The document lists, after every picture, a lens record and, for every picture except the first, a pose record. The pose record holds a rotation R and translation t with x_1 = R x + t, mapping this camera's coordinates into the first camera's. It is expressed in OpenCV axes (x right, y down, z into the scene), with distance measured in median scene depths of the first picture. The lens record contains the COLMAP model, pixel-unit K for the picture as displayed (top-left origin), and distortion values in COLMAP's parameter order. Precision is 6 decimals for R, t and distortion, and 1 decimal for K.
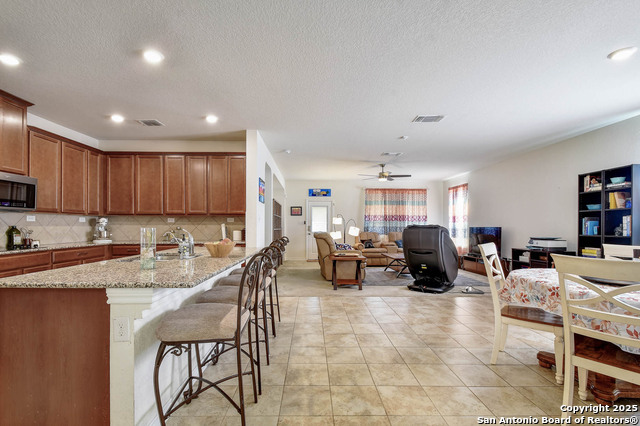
lens RADIAL K [[289.0, 0, 312.7], [0, 289.0, 217.5], [0, 0, 1]] dist [0.000579, -0.000926]
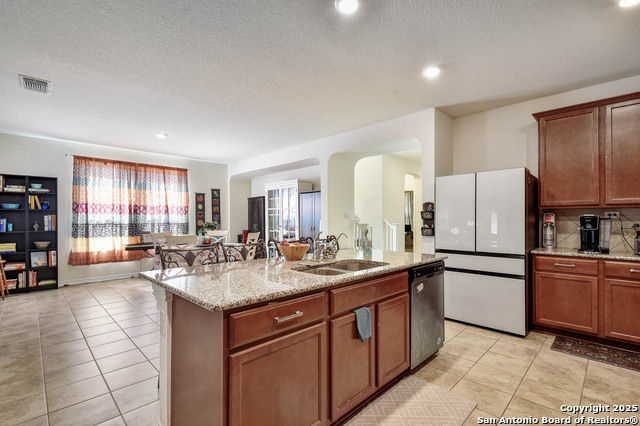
lens RADIAL K [[289.0, 0, 312.7], [0, 289.0, 217.5], [0, 0, 1]] dist [0.000579, -0.000926]
pose [[-0.684770, 0.005510, 0.728739, -0.333350], [-0.018645, 0.999512, -0.025078, 0.007874], [-0.728521, -0.030760, -0.684332, 0.480469]]
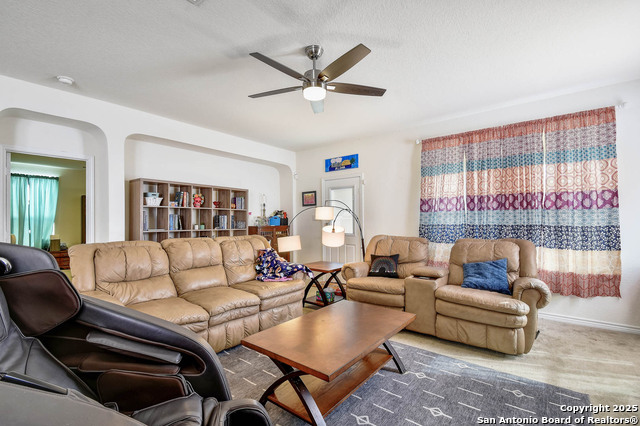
lens RADIAL K [[289.0, 0, 312.7], [0, 289.0, 217.5], [0, 0, 1]] dist [0.000579, -0.000926]
pose [[0.761788, -0.015358, -0.647645, 0.411914], [0.021608, 0.999765, 0.001708, 0.019776], [0.647466, -0.015296, 0.761941, 0.645926]]
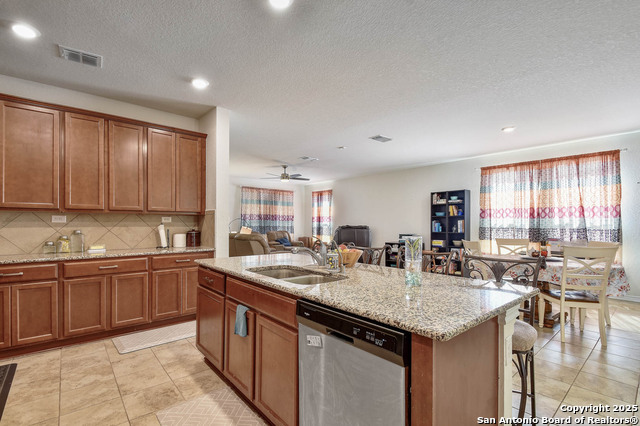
lens RADIAL K [[291.3, 0, 320.0], [0, 291.3, 213.0], [0, 0, 1]] dist [-0.000332, -0.000292]
pose [[0.763452, 0.023917, 0.645422, -0.287324], [-0.019398, 0.999712, -0.014102, -0.003195], [-0.645573, -0.001754, 0.763696, 0.112855]]
